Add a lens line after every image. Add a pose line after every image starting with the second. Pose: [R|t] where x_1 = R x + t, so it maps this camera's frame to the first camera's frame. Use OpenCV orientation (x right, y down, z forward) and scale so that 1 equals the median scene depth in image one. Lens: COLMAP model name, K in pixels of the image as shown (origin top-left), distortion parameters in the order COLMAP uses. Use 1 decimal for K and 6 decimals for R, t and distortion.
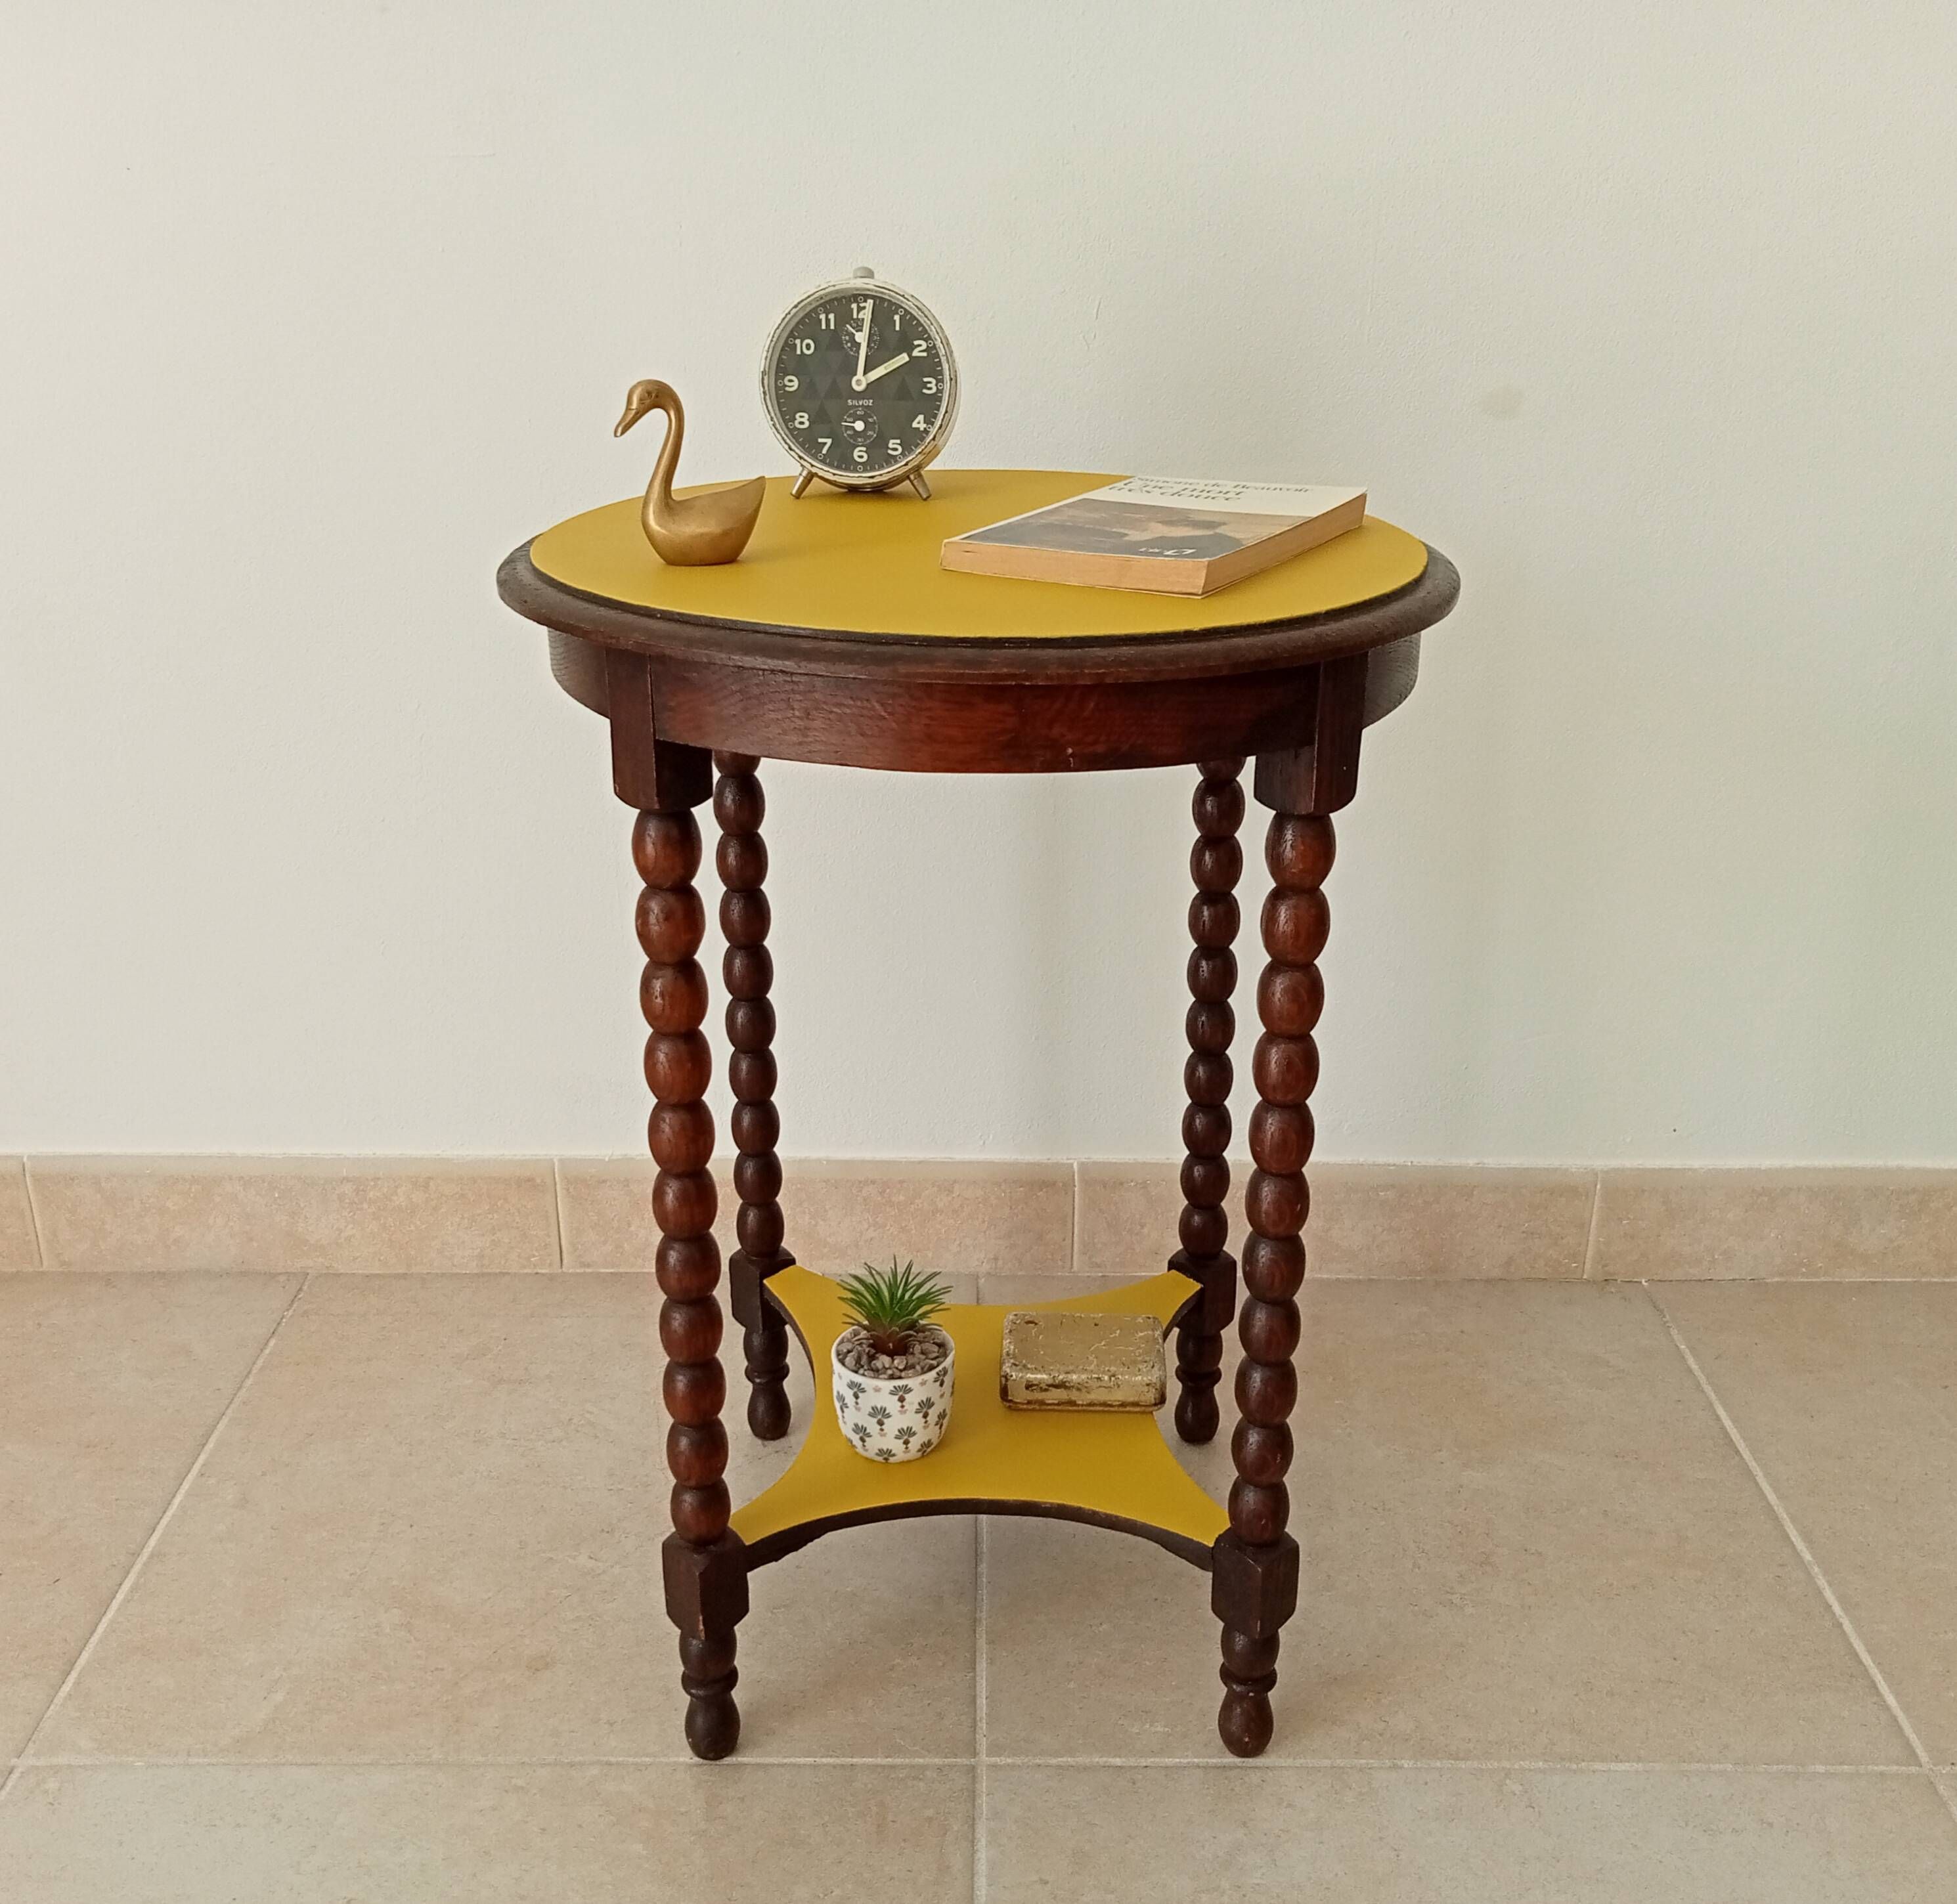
lens RADIAL K [[1968.7, 0, 993.0], [0, 1968.7, 988.0], [0, 0, 1]] dist [0.027898, -0.032380]
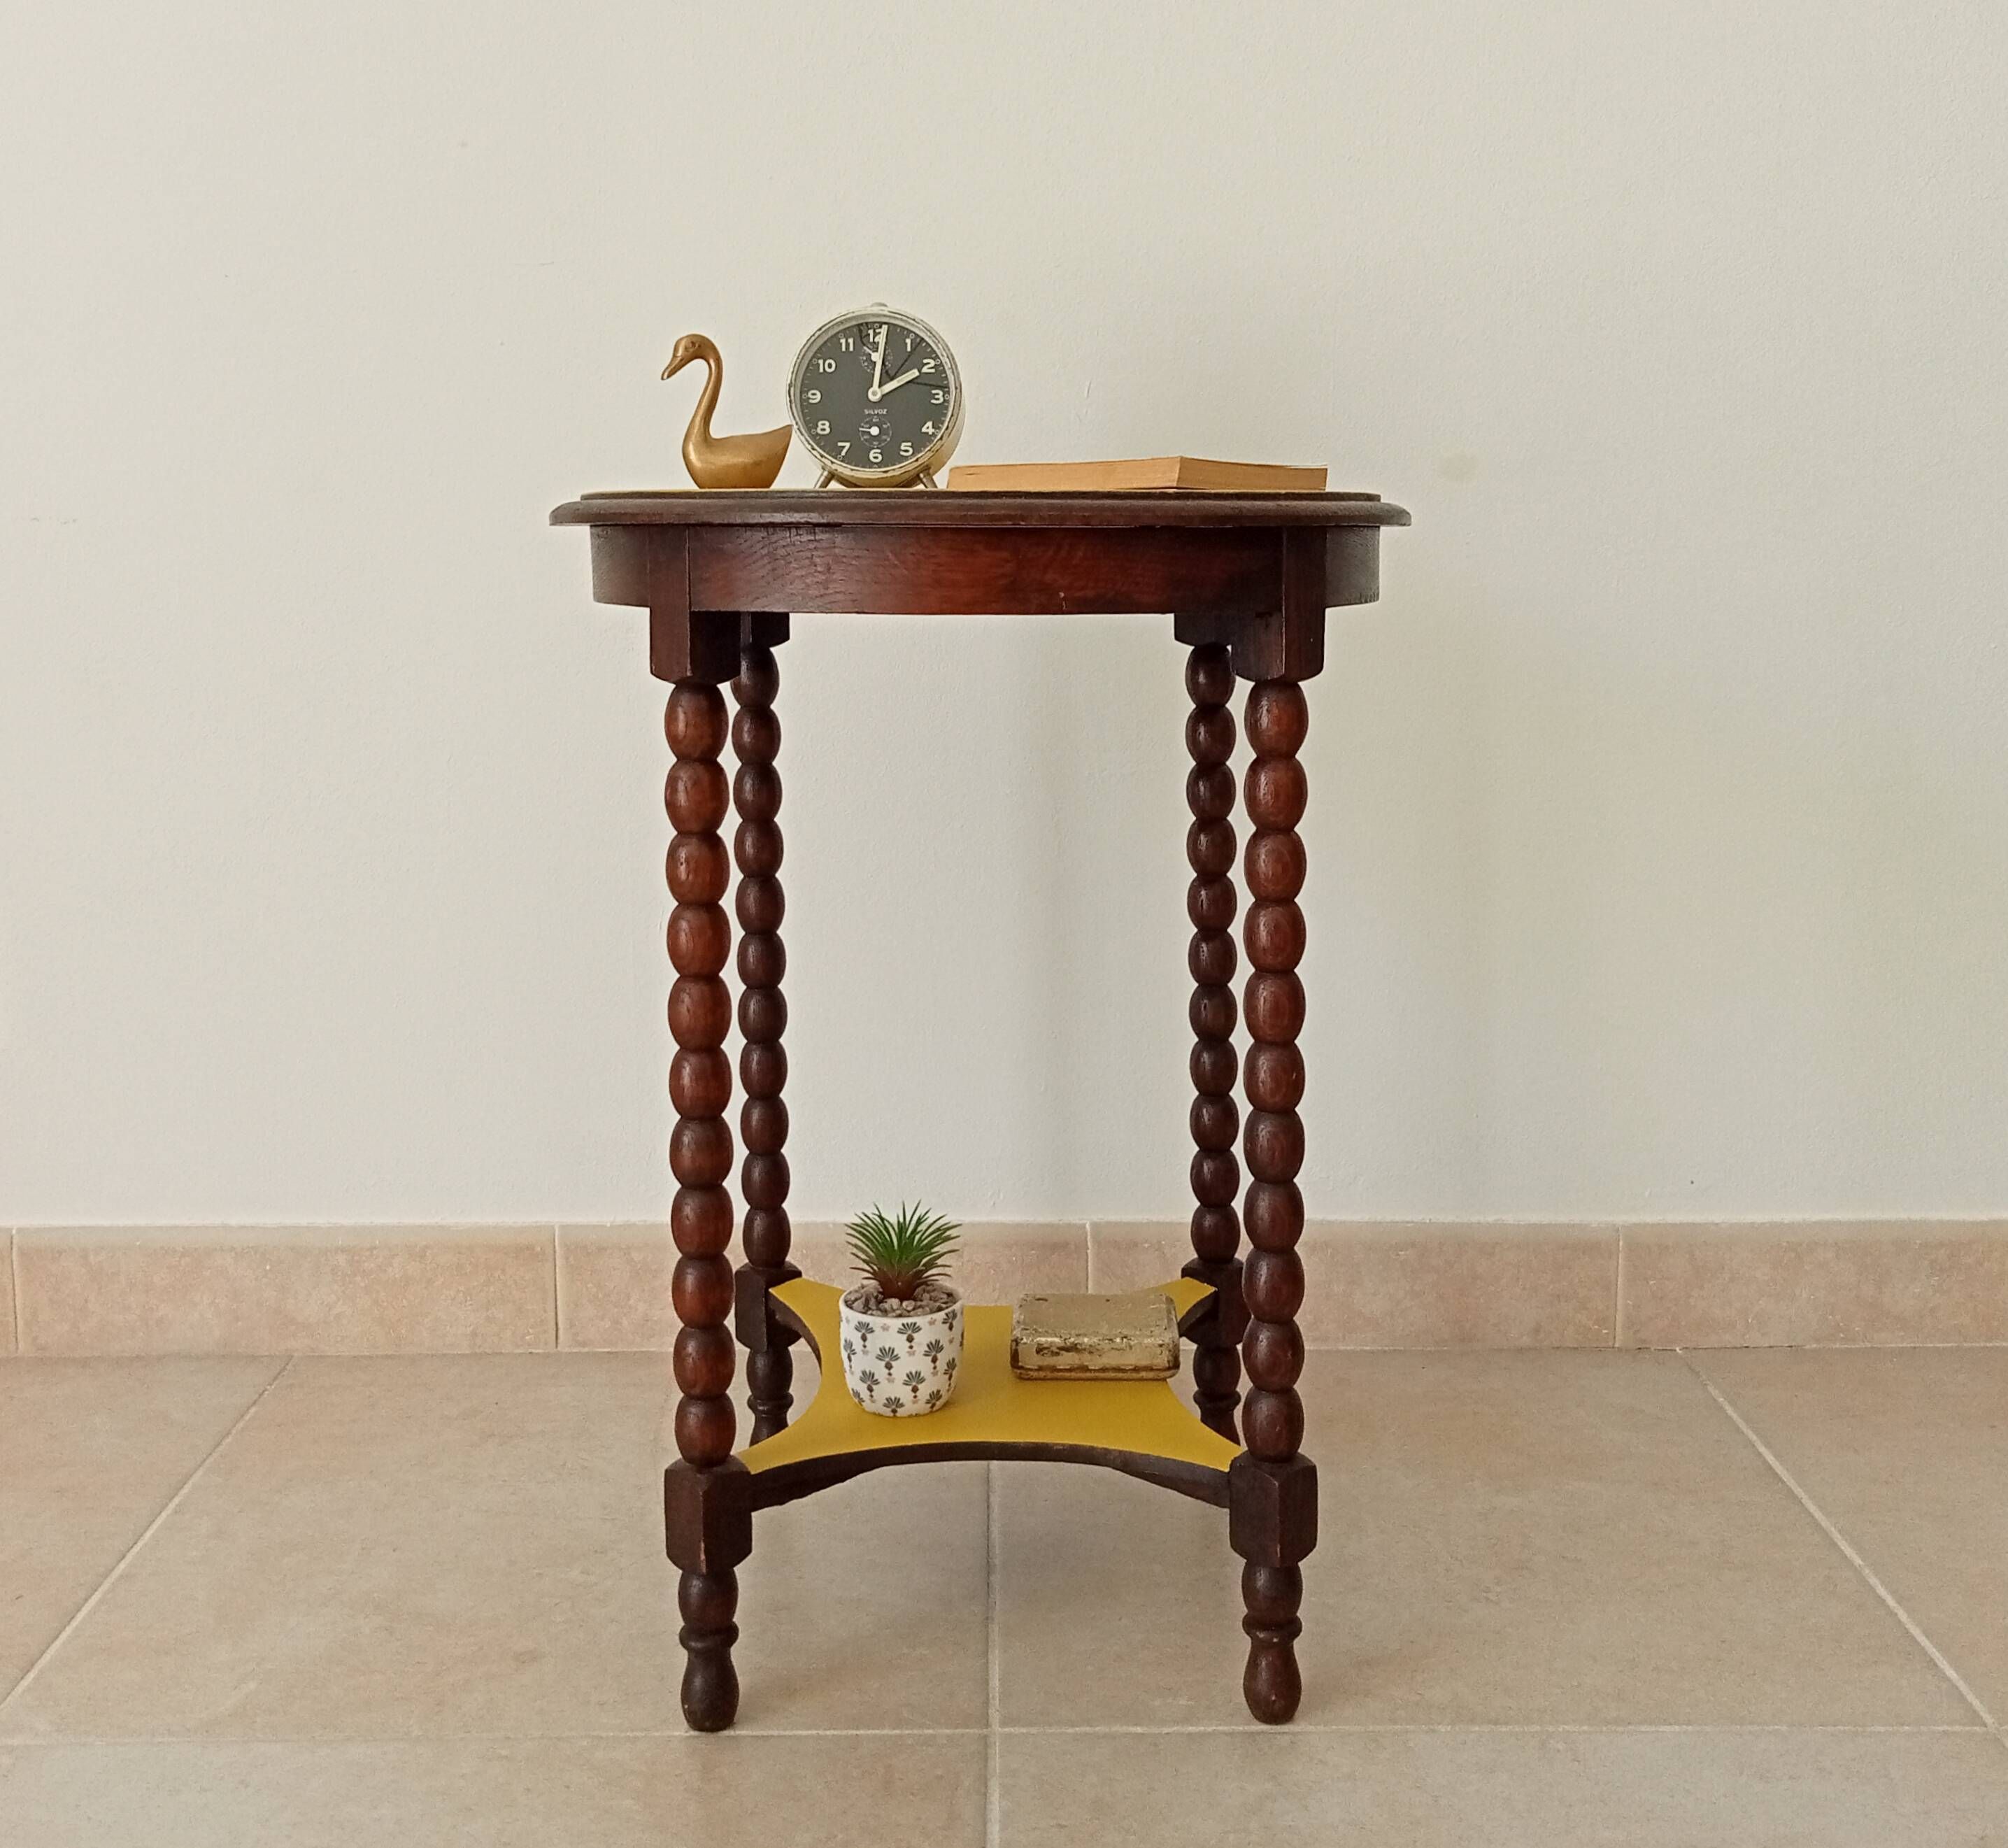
lens RADIAL K [[2091.5, 0, 1022.6], [0, 2091.5, 788.2], [0, 0, 1]] dist [0.020586, -0.026167]
pose [[0.999906, -0.010332, 0.009017, 0.002511], [0.012390, 0.962477, -0.271081, 0.169727], [-0.005878, 0.271167, 0.962514, -0.064200]]
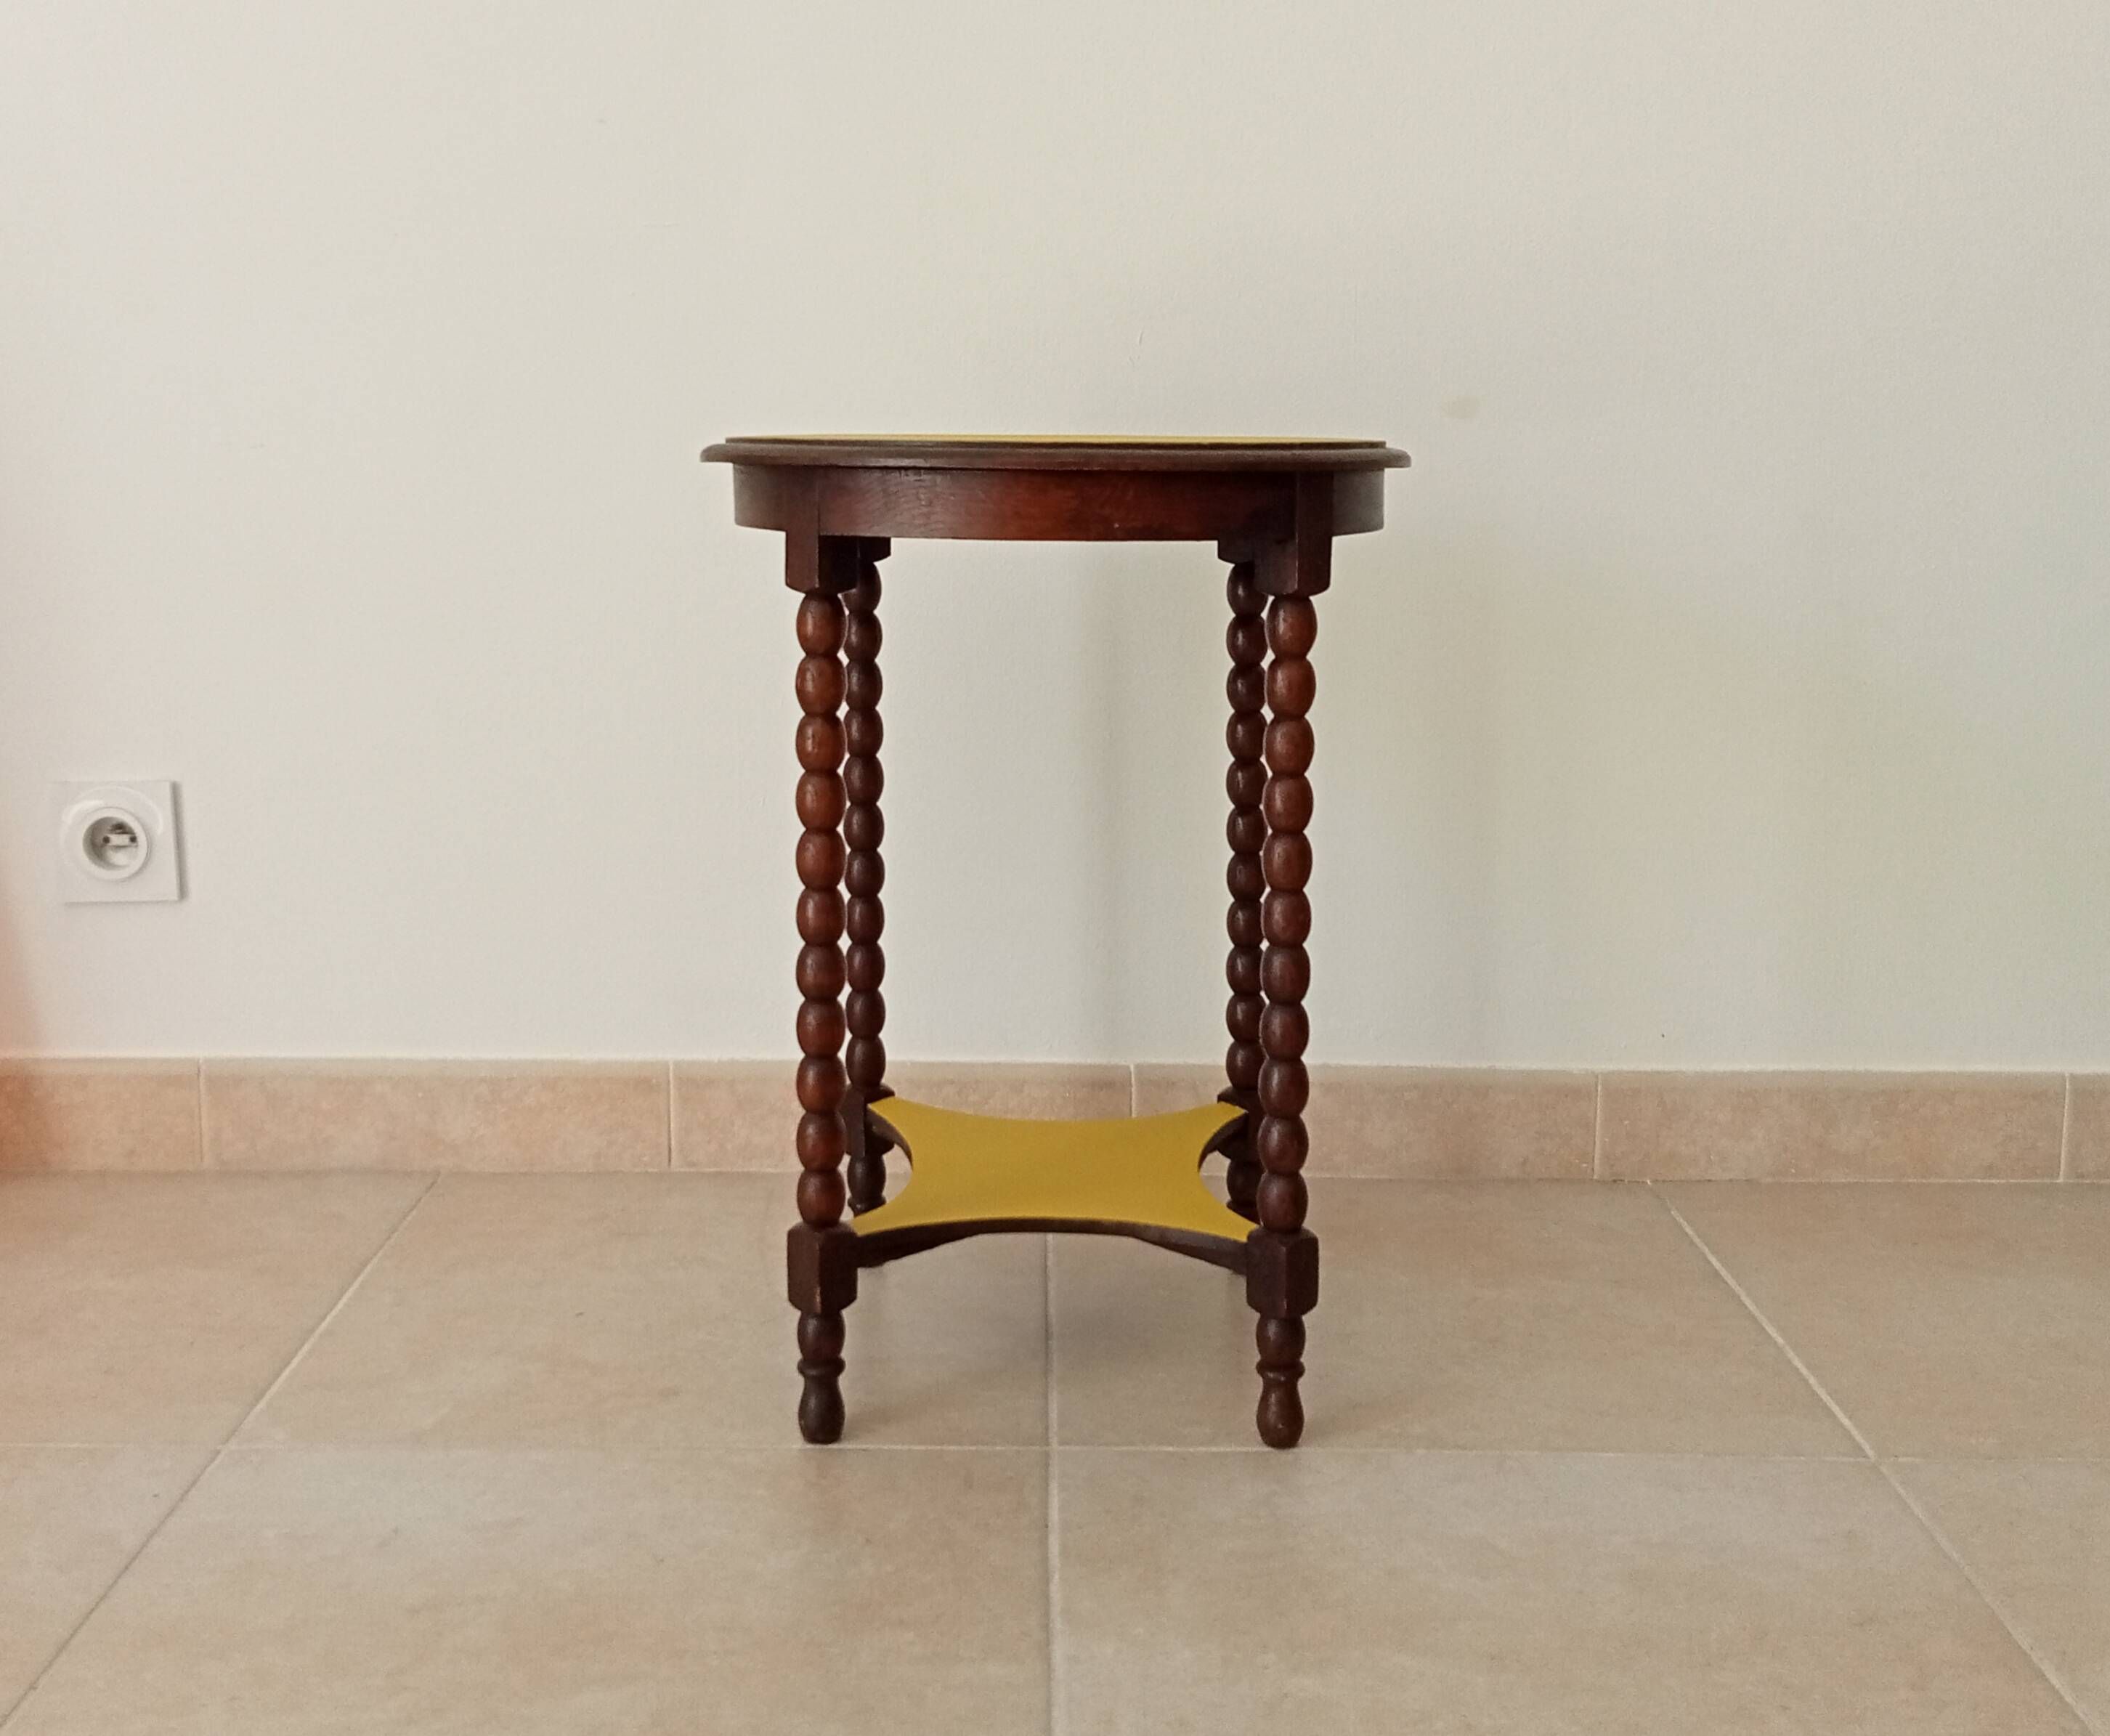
lens RADIAL K [[2140.0, 0, 1040.3], [0, 2140.0, 717.5], [0, 0, 1]] dist [0.026963, -0.007578]
pose [[0.999992, -0.001364, -0.003659, -0.005987], [0.000360, 0.965262, -0.261282, 0.226564], [0.003888, 0.261279, 0.965256, -0.242582]]
